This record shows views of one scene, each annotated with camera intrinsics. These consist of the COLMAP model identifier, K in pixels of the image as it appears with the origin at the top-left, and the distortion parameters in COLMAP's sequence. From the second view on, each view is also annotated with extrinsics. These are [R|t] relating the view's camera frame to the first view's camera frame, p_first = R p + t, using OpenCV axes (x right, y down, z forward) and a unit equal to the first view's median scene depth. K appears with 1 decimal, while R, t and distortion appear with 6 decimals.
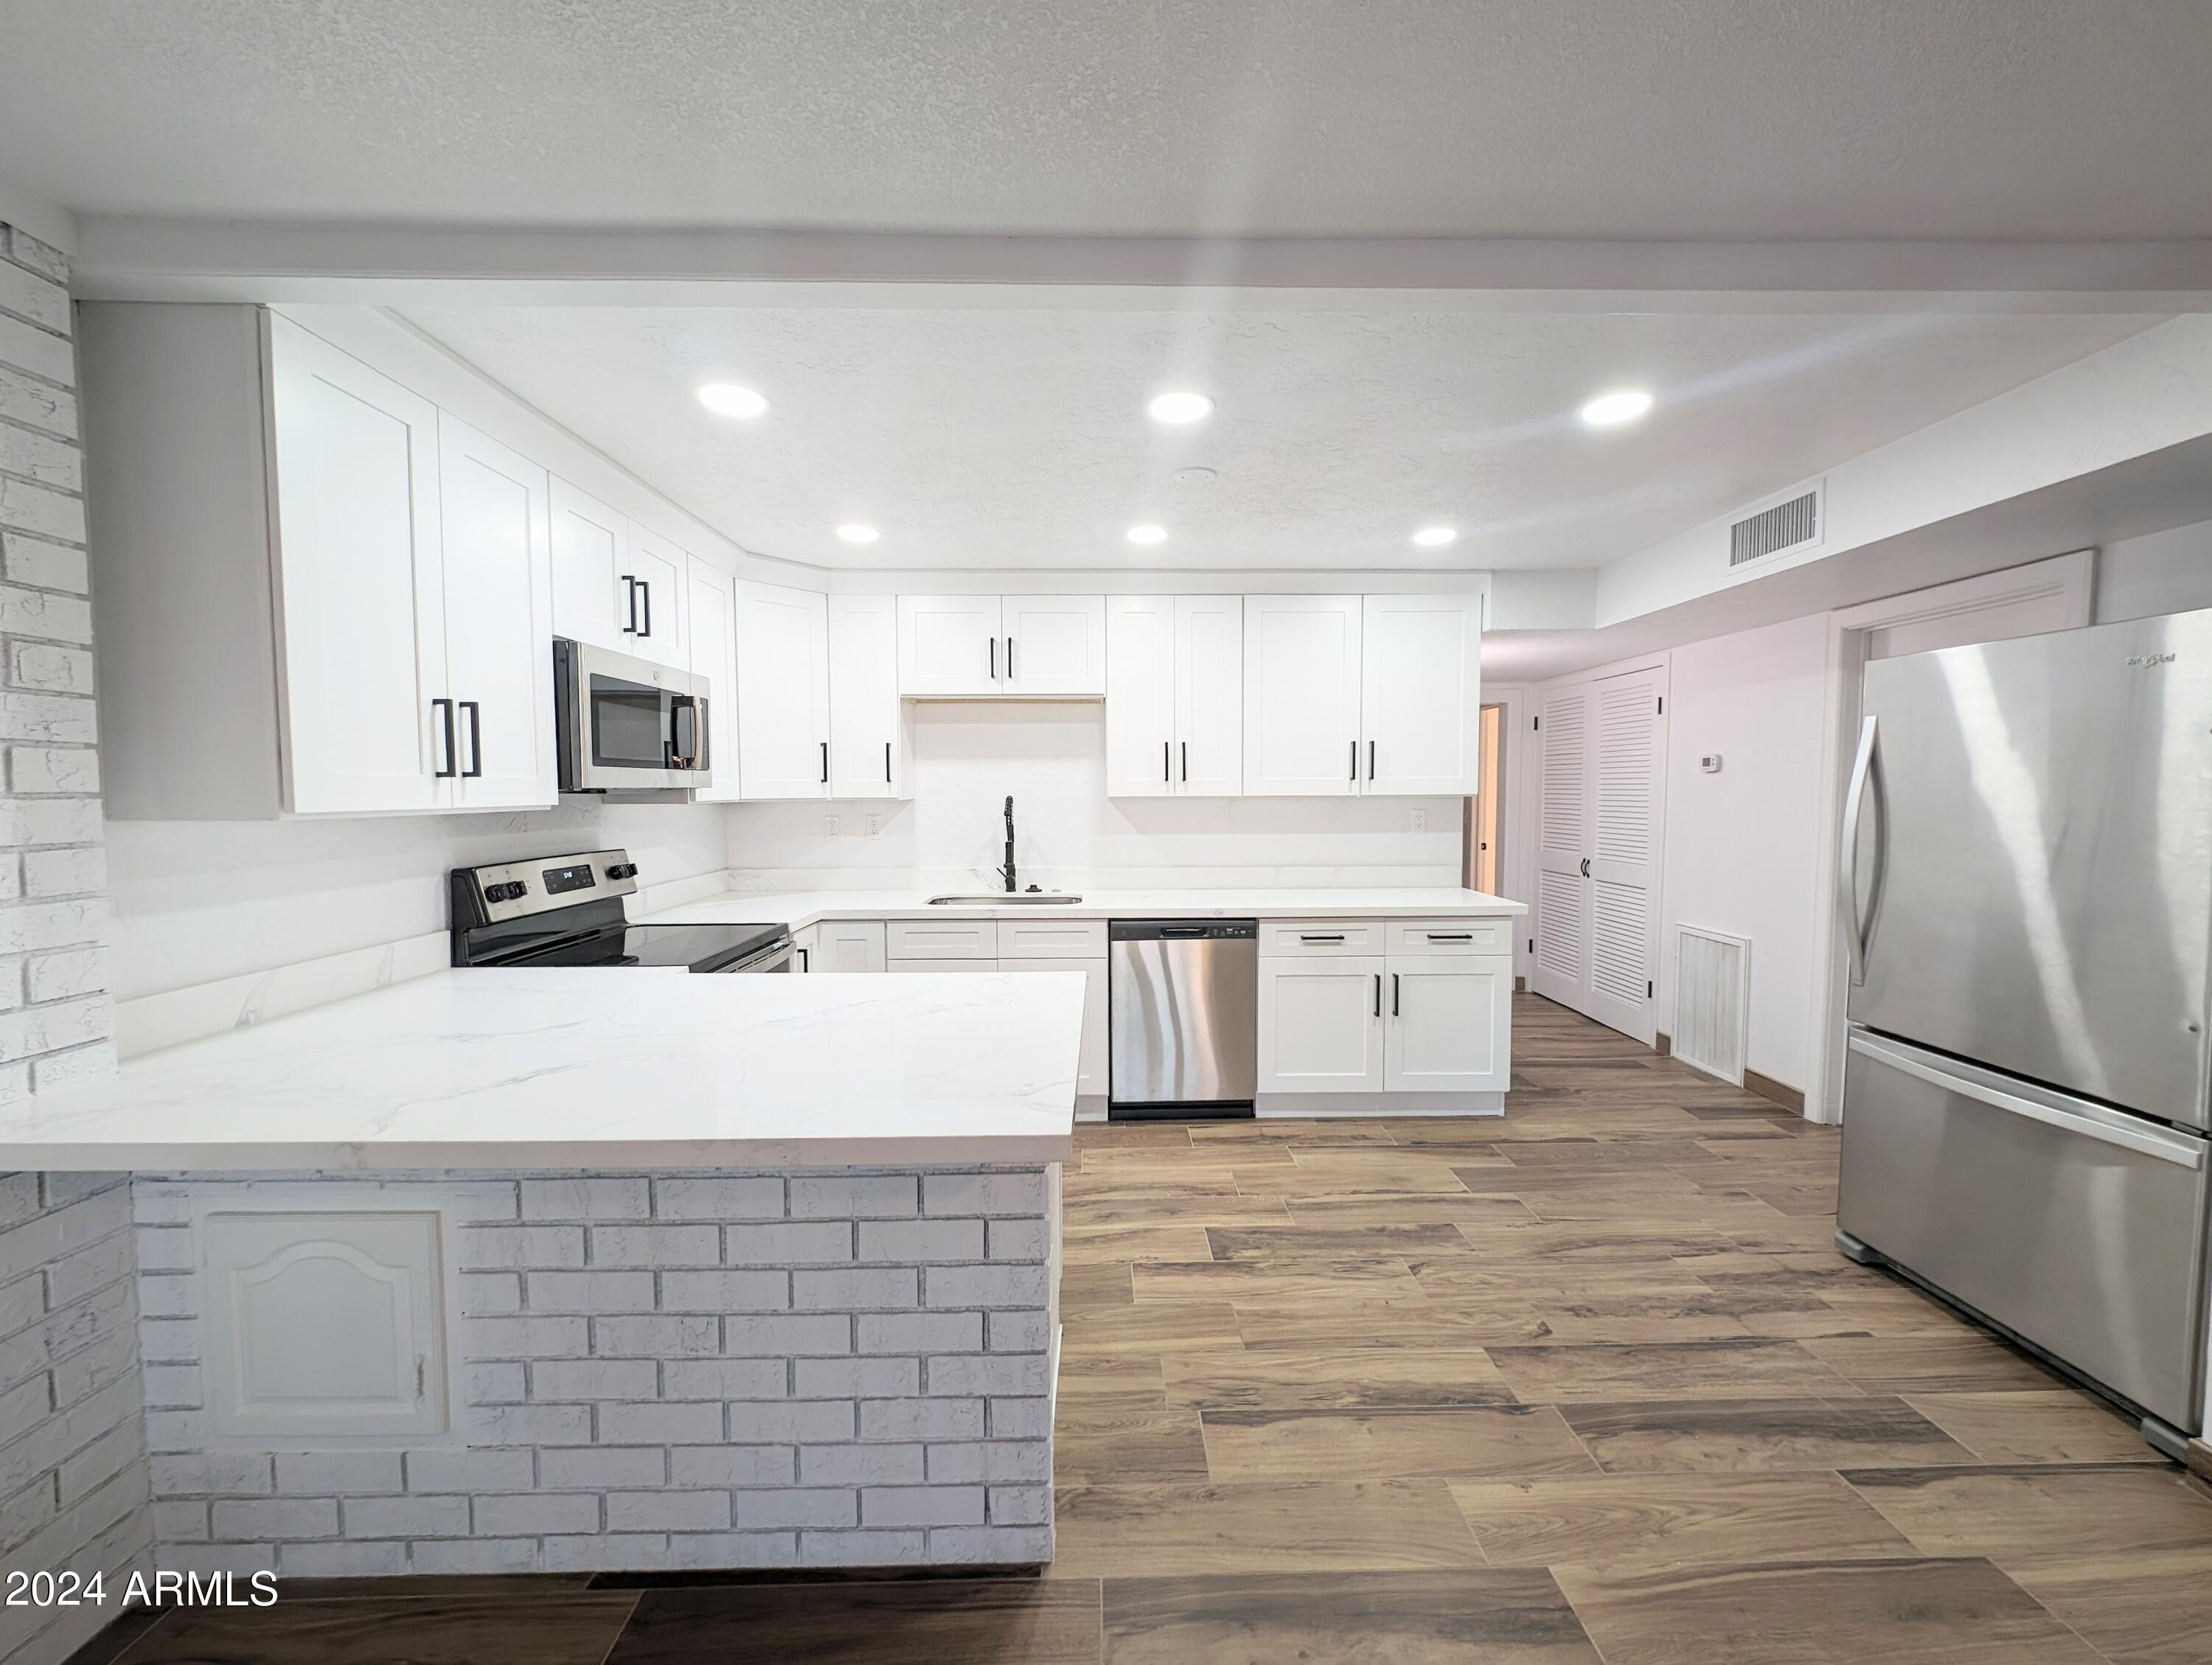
lens RADIAL K [[839.9, 0, 1108.4], [0, 839.9, 824.0], [0, 0, 1]] dist [-0.001270, -0.000591]
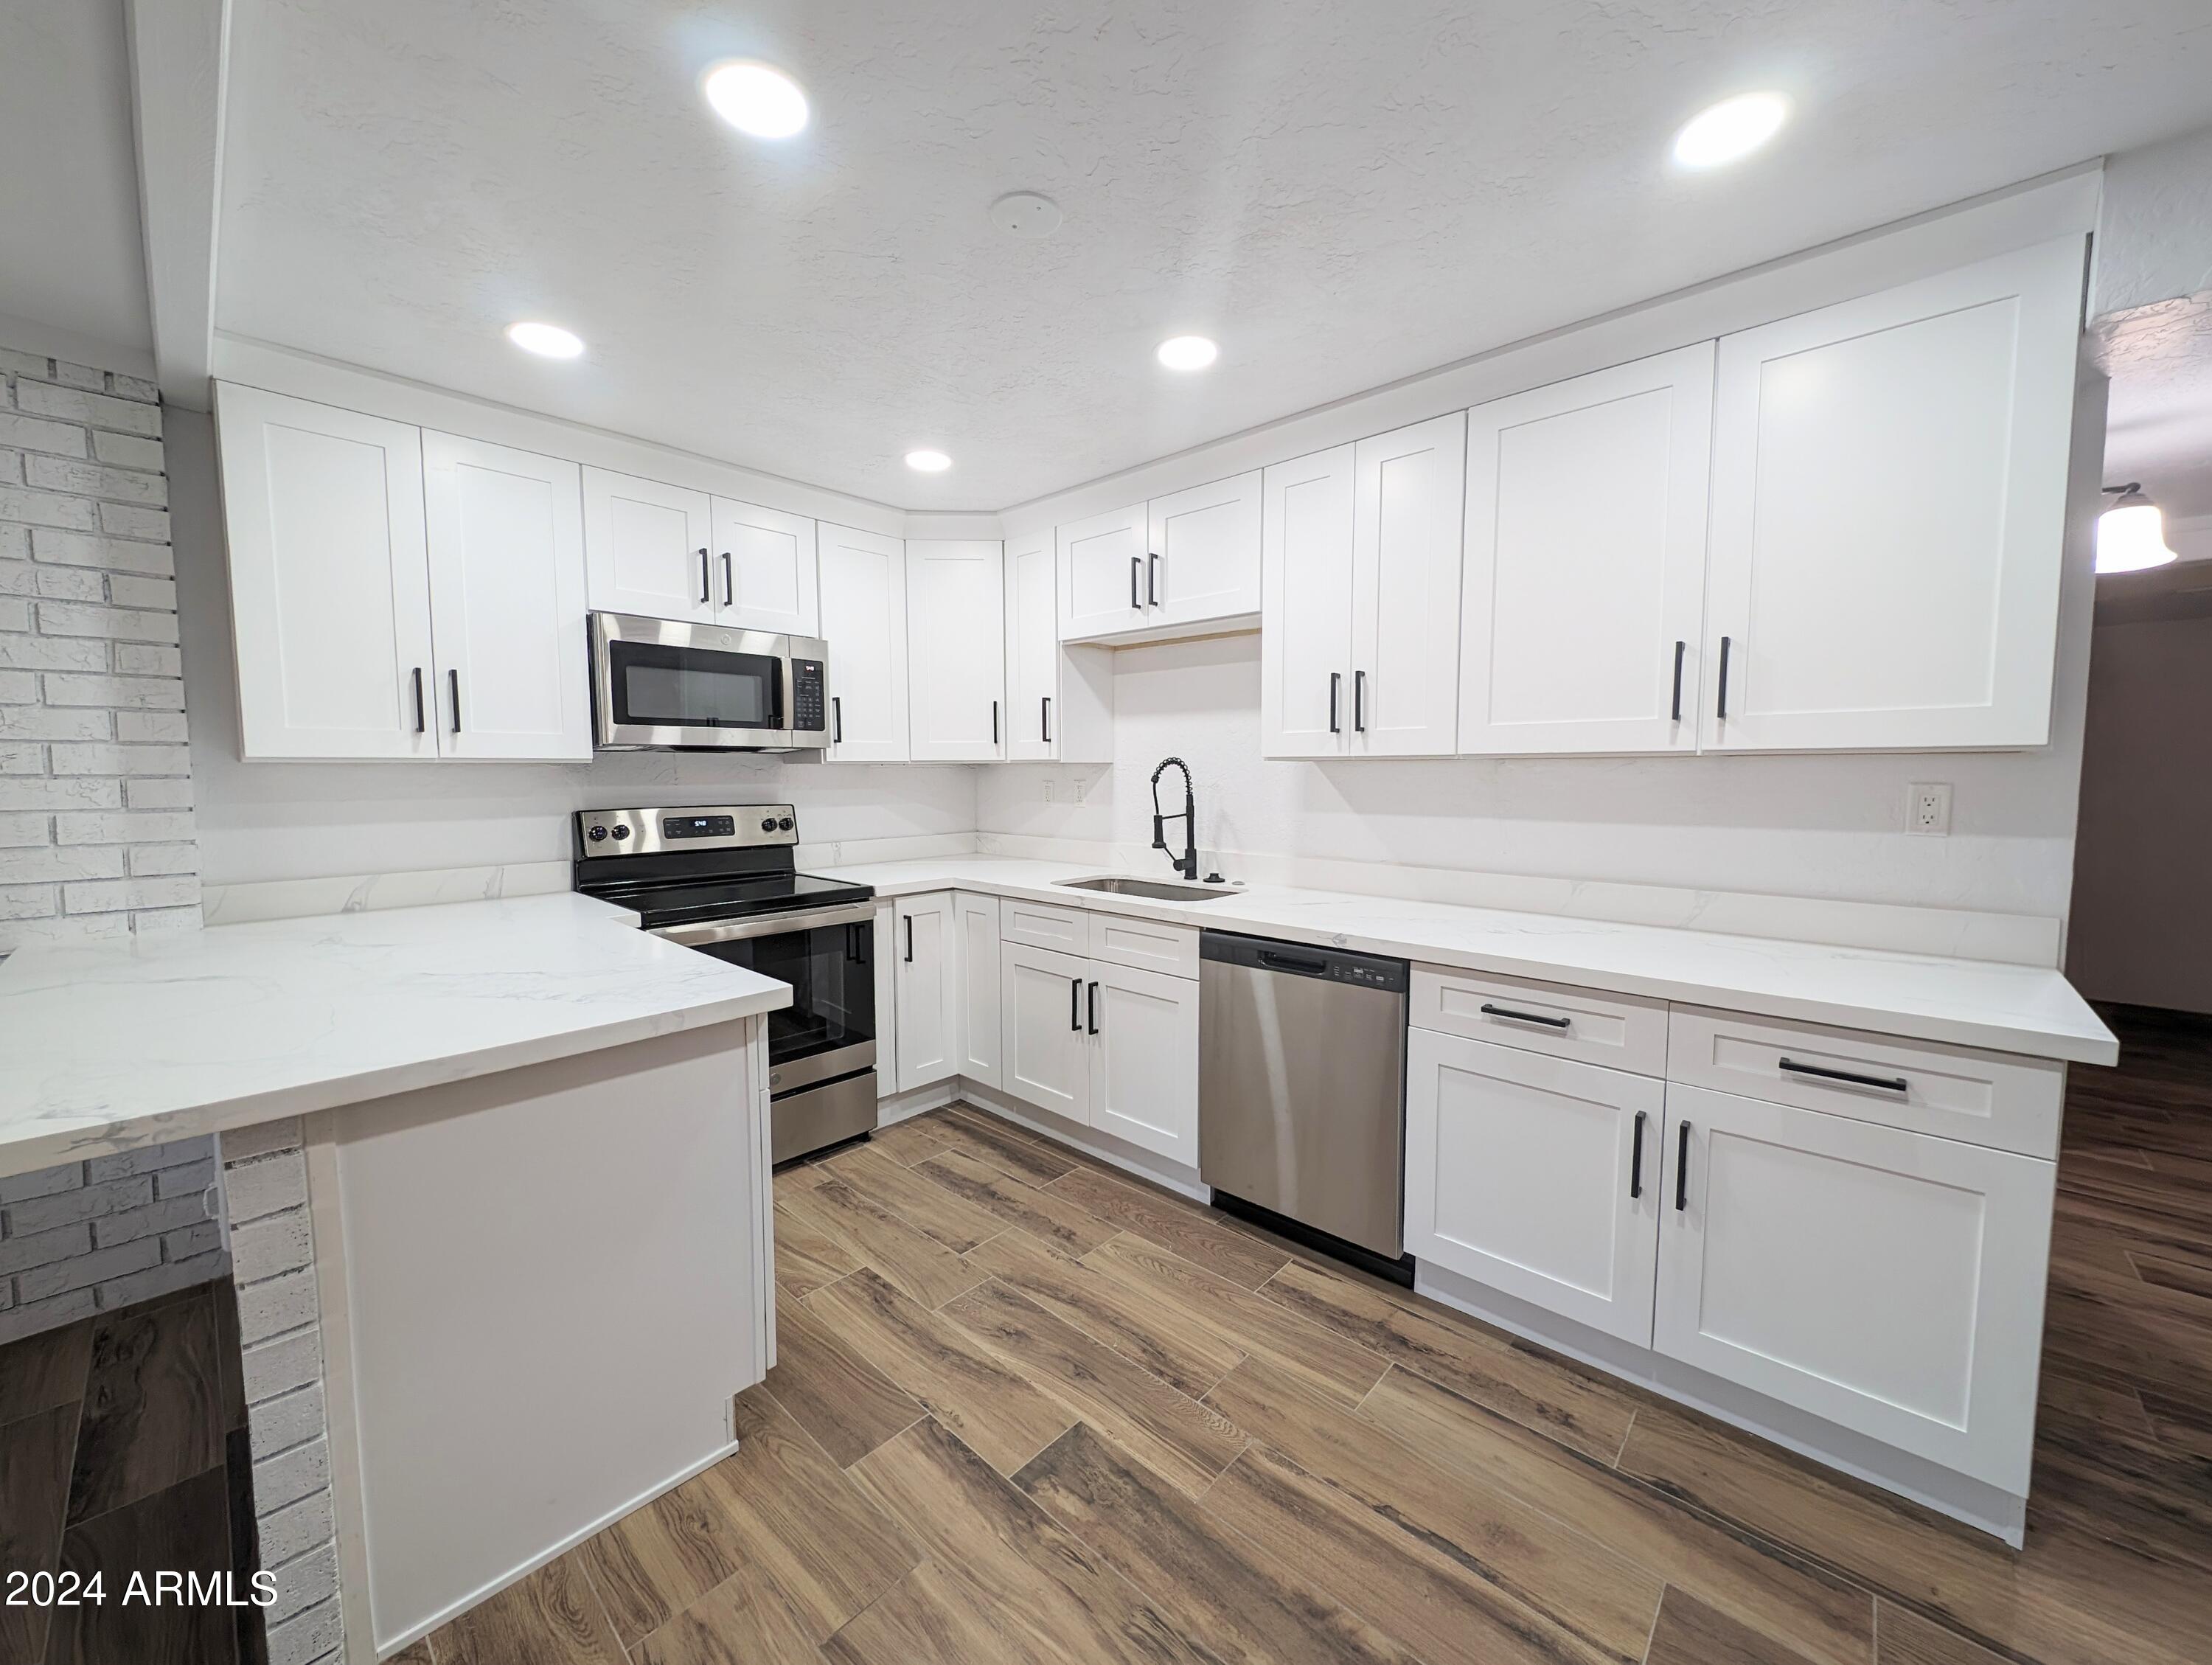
lens RADIAL K [[839.9, 0, 1108.4], [0, 839.9, 824.0], [0, 0, 1]] dist [-0.001270, -0.000591]
pose [[0.725888, 0.049273, -0.686046, 0.457396], [-0.030933, 0.998760, 0.039003, -0.000183], [0.687117, -0.007090, 0.726512, 0.461022]]
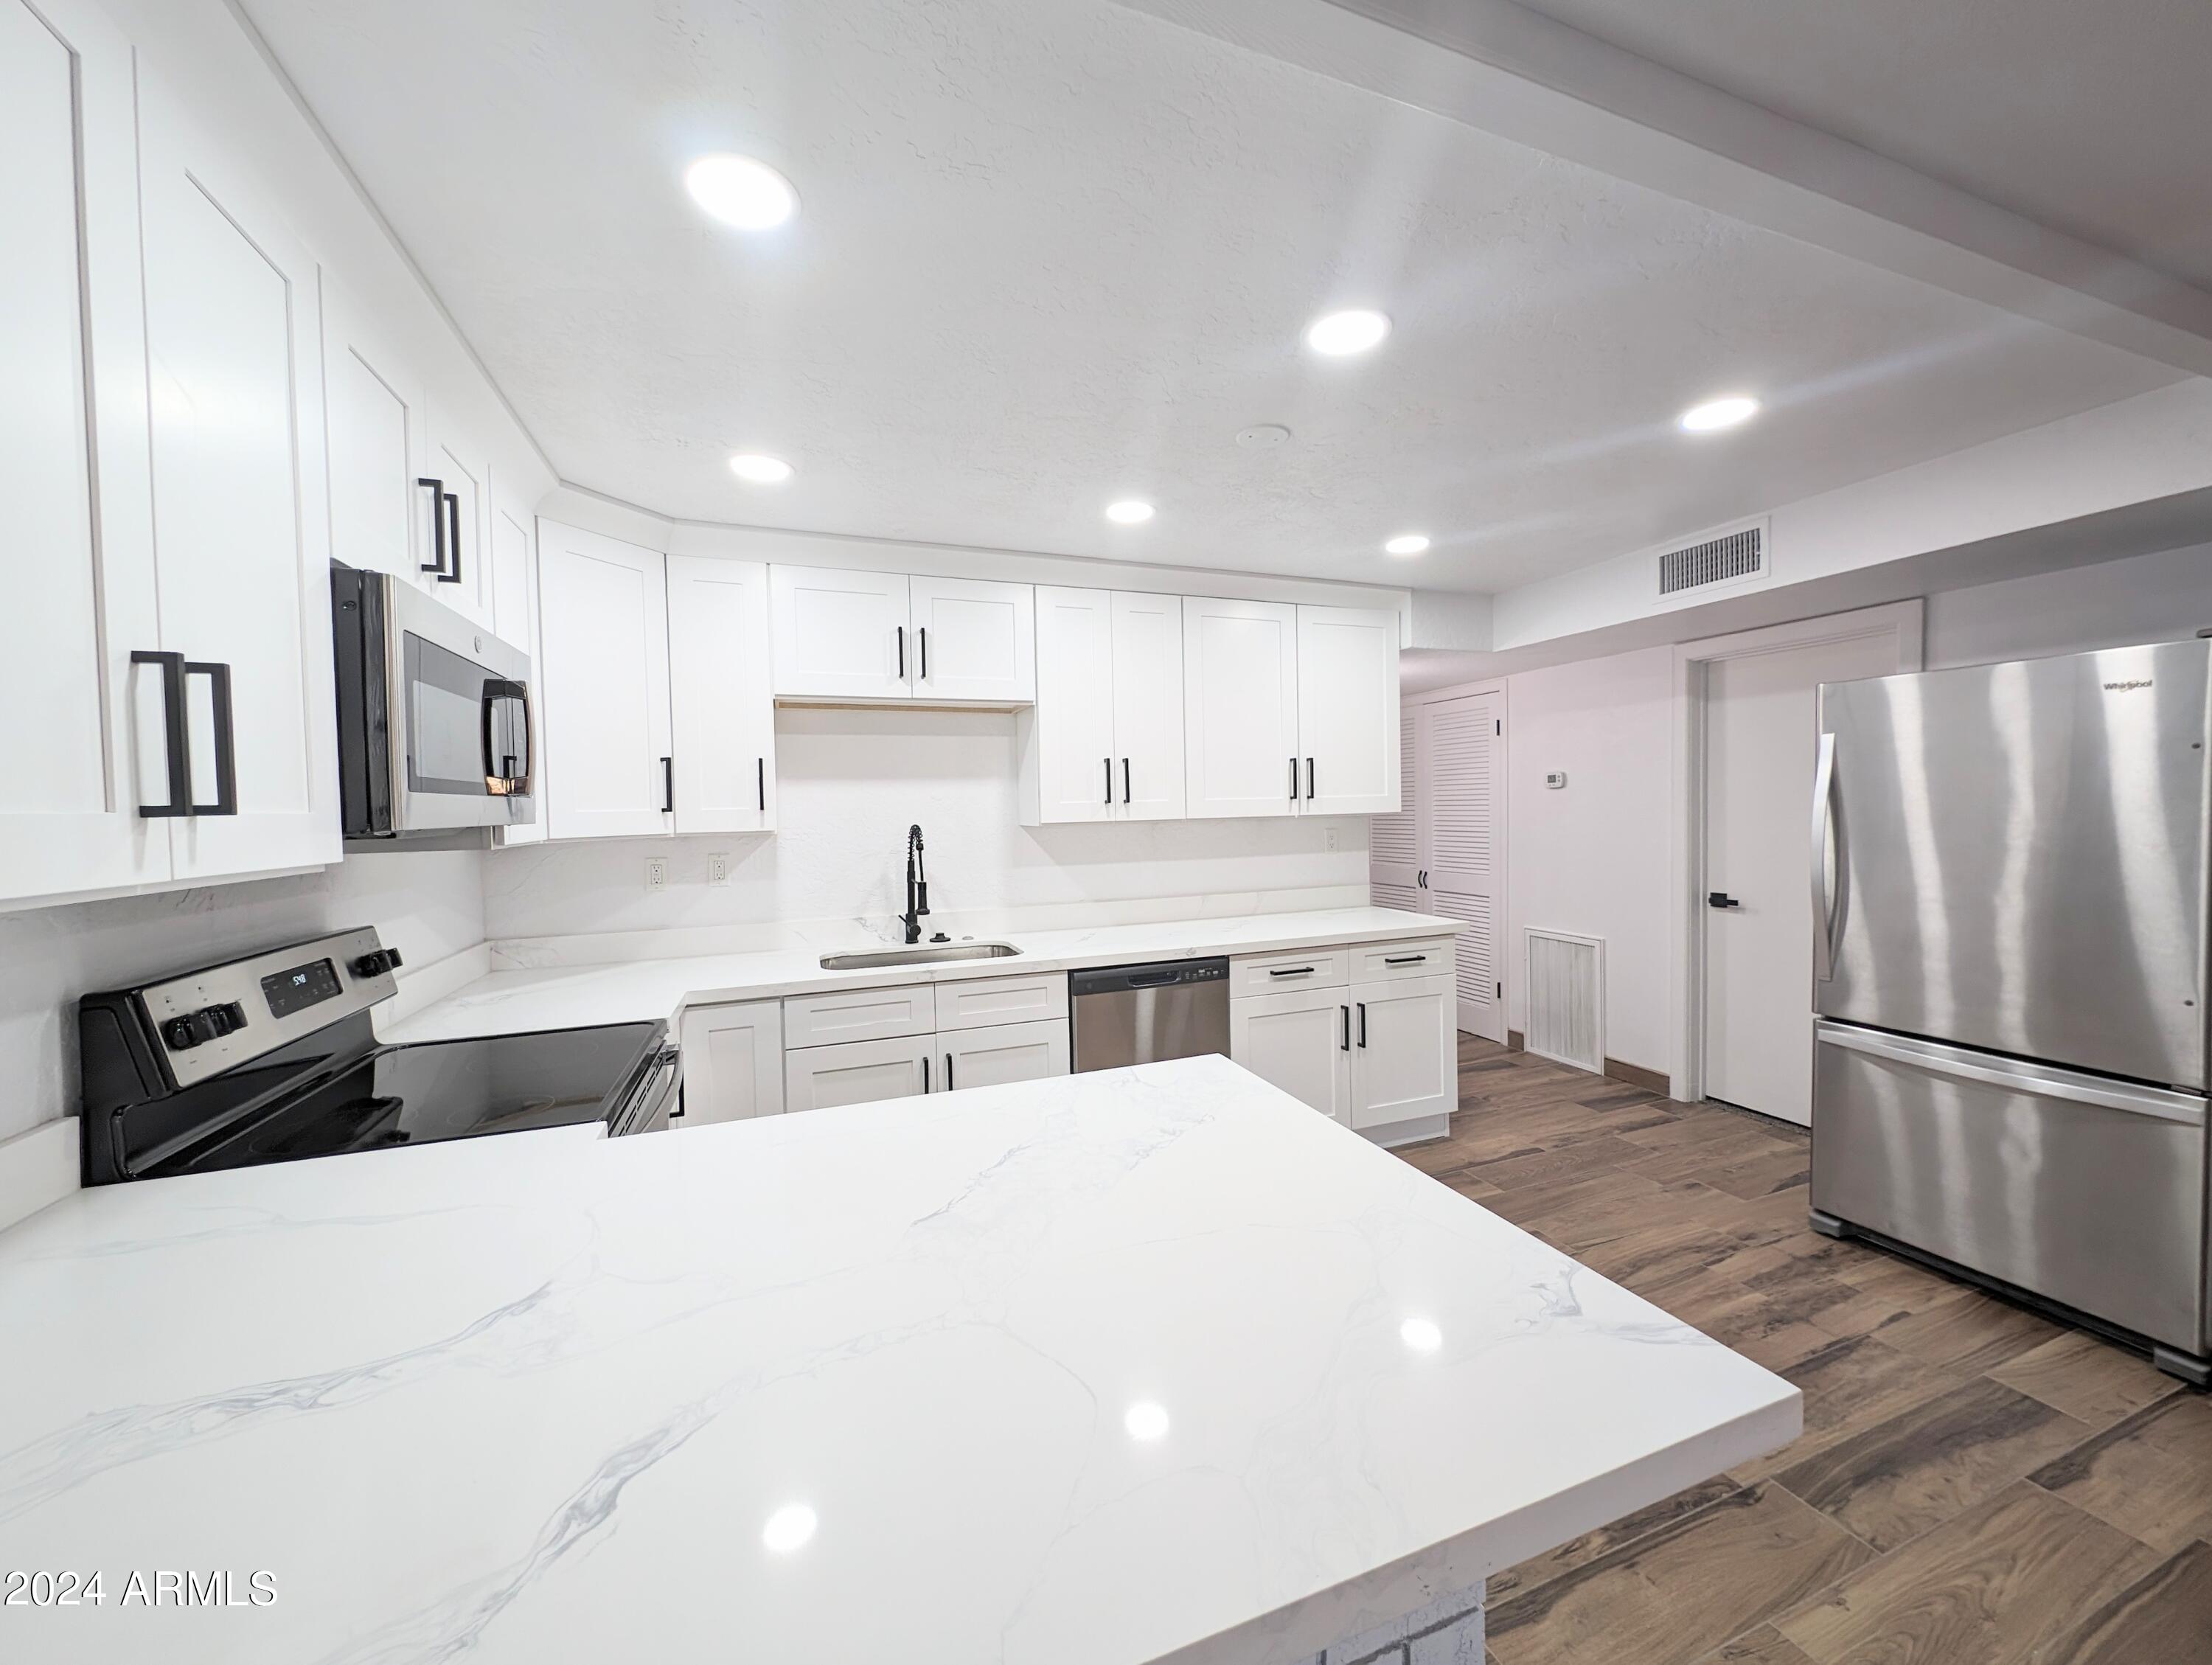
lens RADIAL K [[839.9, 0, 1108.4], [0, 839.9, 824.0], [0, 0, 1]] dist [-0.001270, -0.000591]
pose [[0.940304, -0.023475, 0.339526, -0.260291], [0.032437, 0.999259, -0.020743, -0.014110], [-0.338787, 0.030518, 0.940368, 0.216523]]
